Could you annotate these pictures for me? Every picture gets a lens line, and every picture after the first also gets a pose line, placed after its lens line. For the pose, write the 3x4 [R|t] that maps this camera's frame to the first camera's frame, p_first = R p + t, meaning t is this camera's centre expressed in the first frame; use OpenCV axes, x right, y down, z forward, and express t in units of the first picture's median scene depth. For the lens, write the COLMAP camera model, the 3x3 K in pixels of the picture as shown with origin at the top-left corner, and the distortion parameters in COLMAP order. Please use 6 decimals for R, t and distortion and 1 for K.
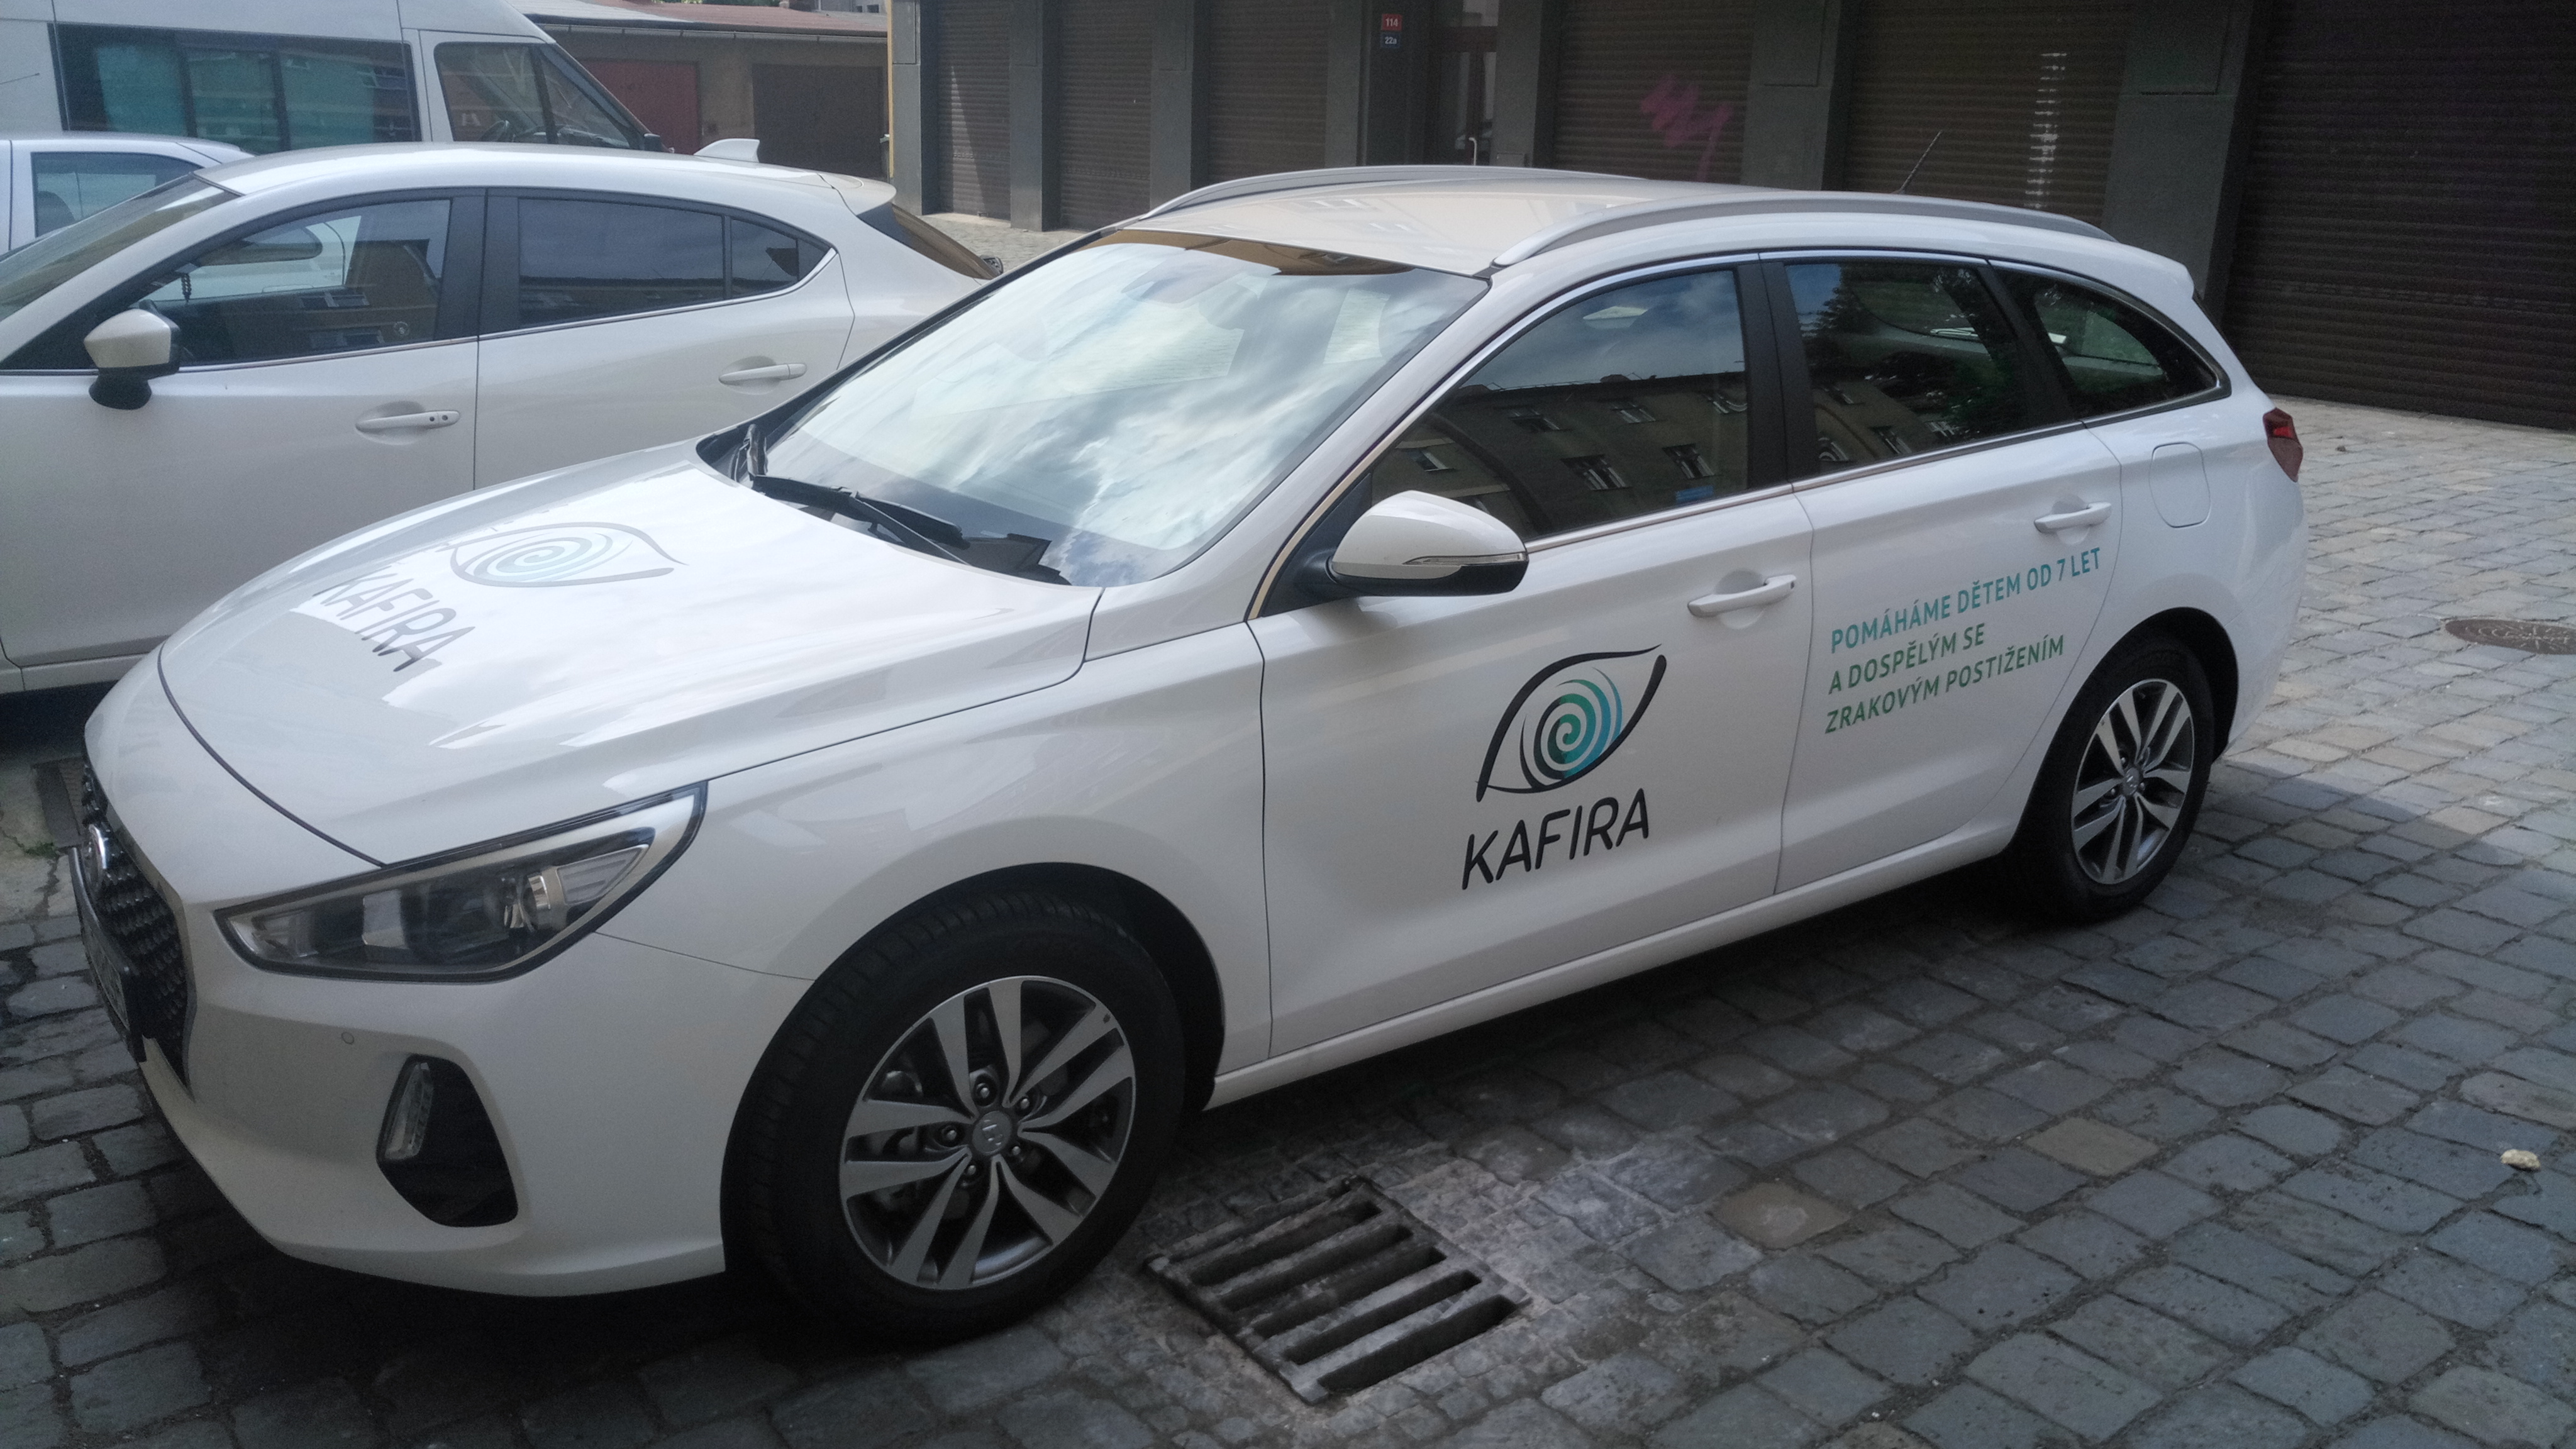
lens RADIAL K [[2014.2, 0, 1274.6], [0, 2014.2, 722.8], [0, 0, 1]] dist [-0.000626, 0.010116]
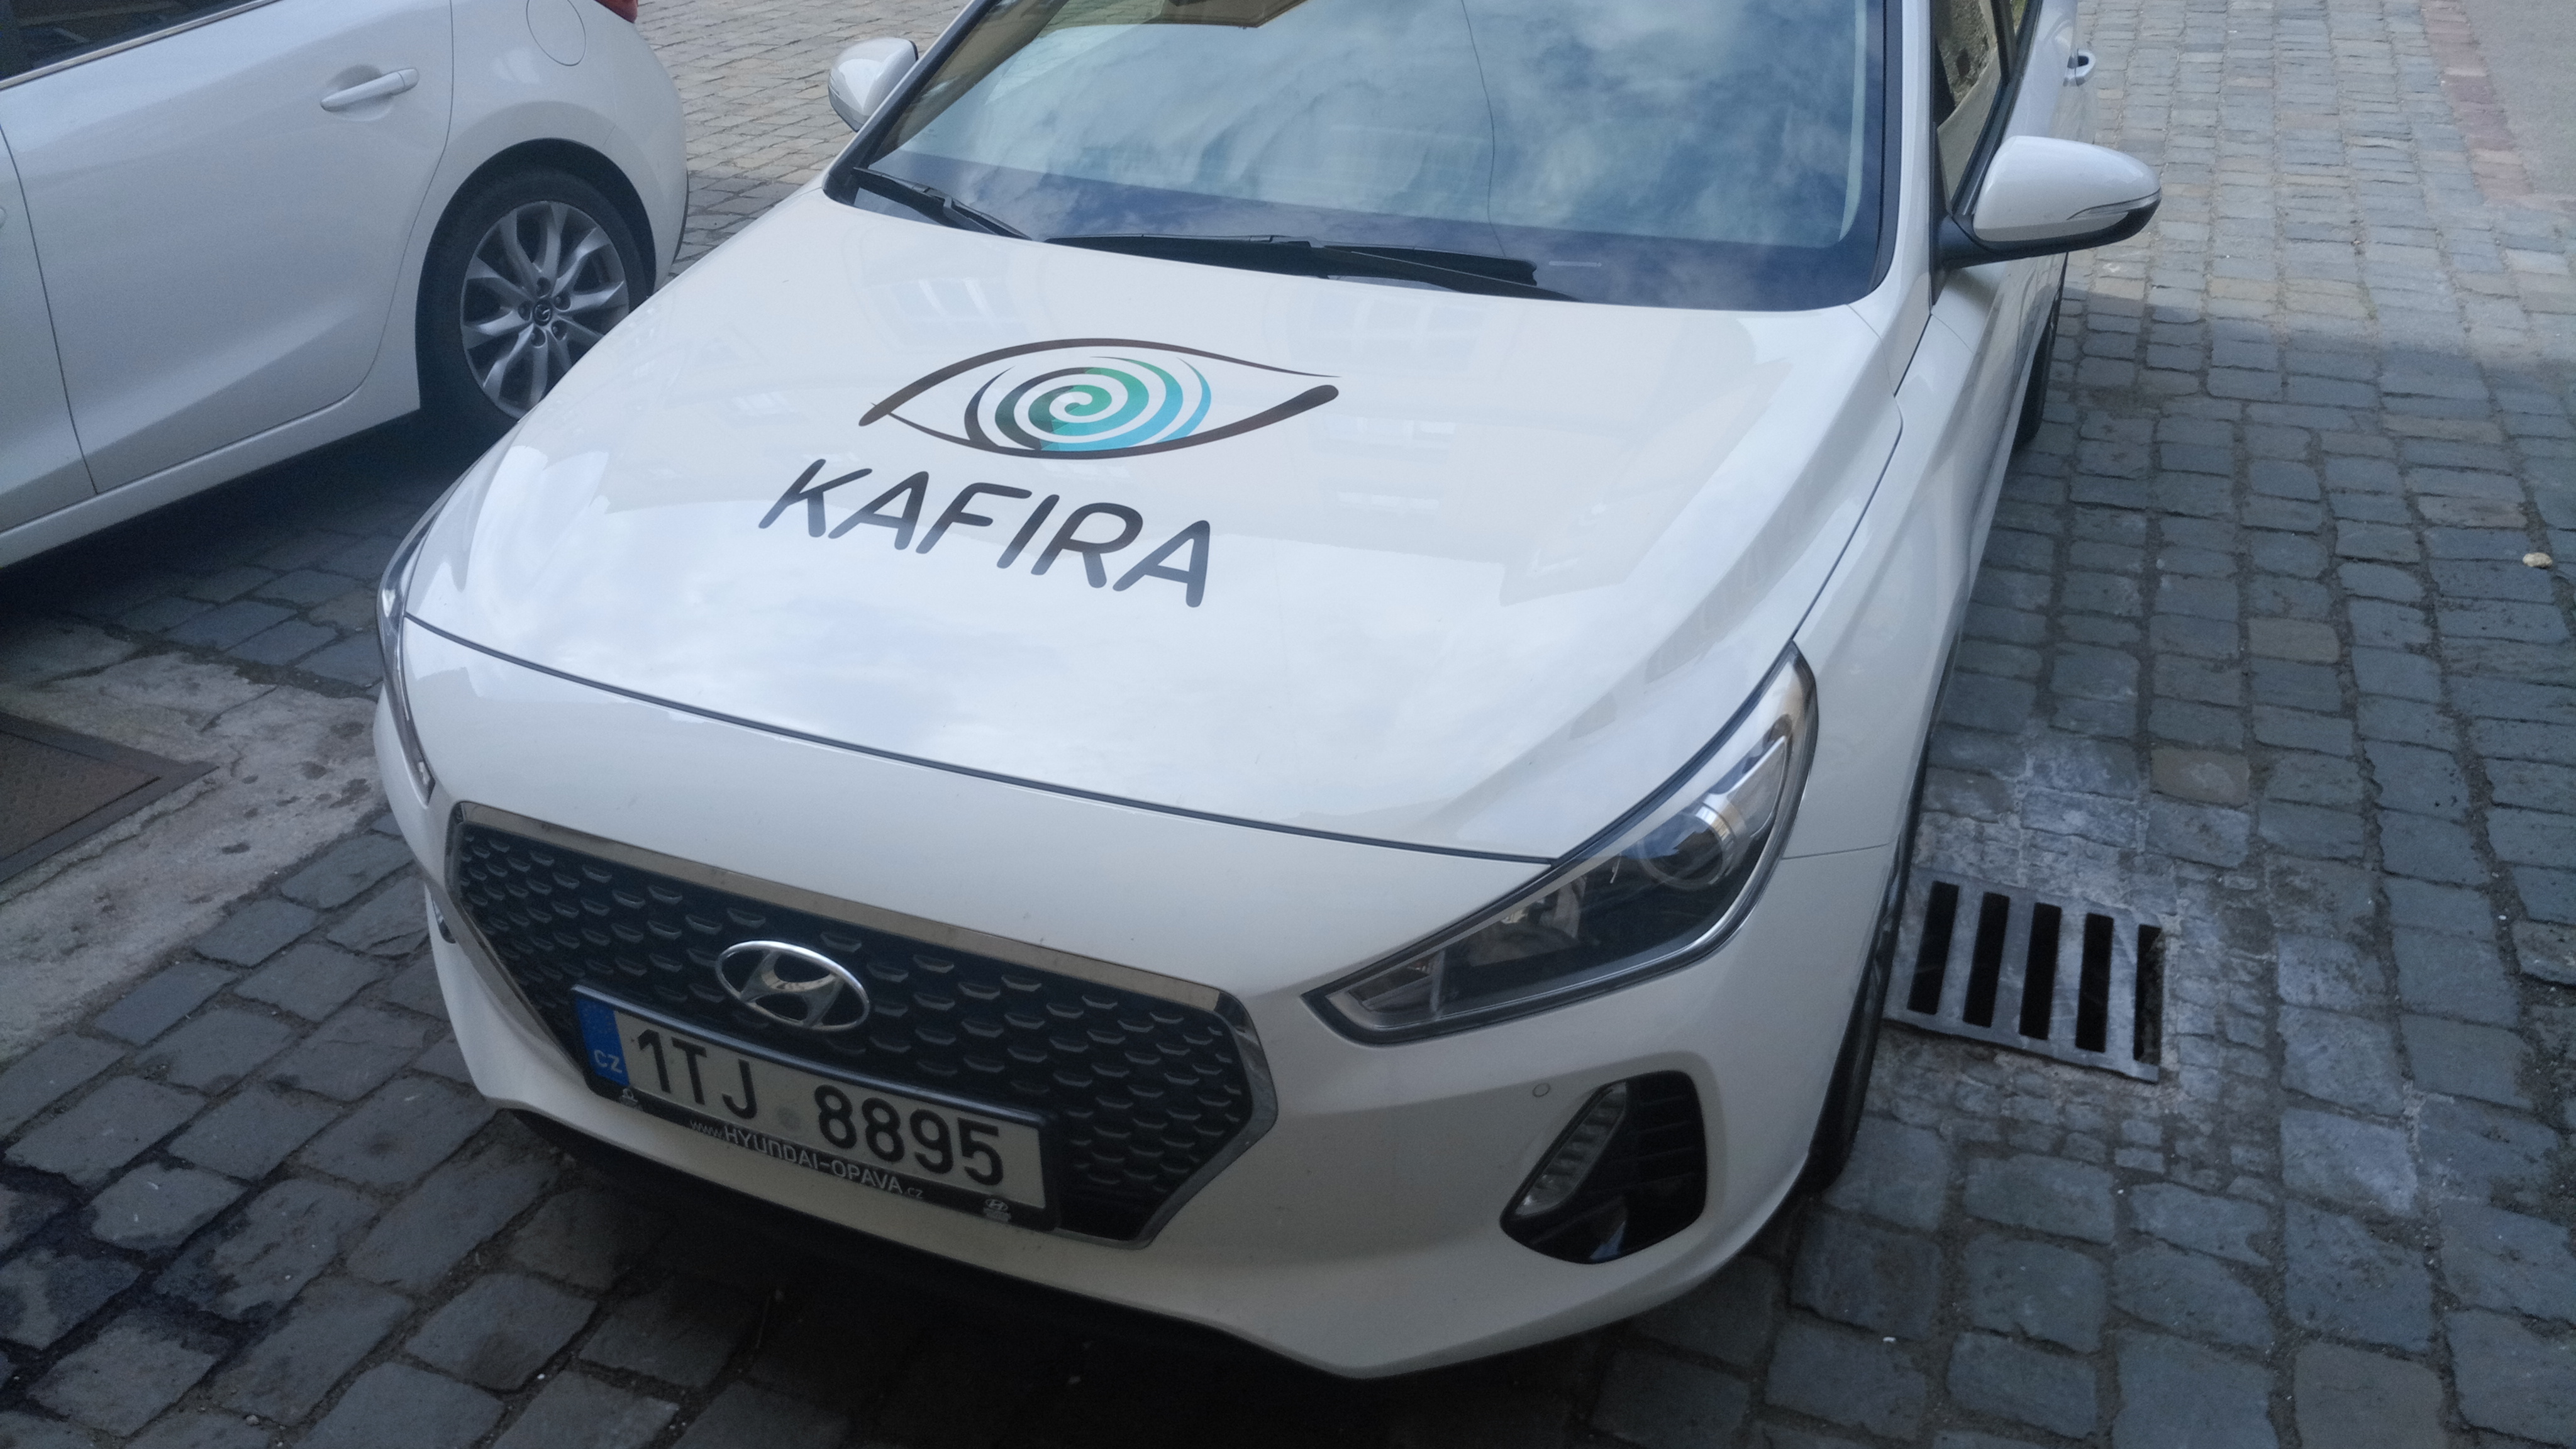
lens RADIAL K [[2014.2, 0, 1268.5], [0, 2014.2, 725.8], [0, 0, 1]] dist [-0.000626, 0.010116]
pose [[0.854992, -0.274444, 0.440078, -0.561942], [0.177655, 0.952164, 0.248642, -0.120289], [-0.487265, -0.134405, 0.862849, 0.274938]]
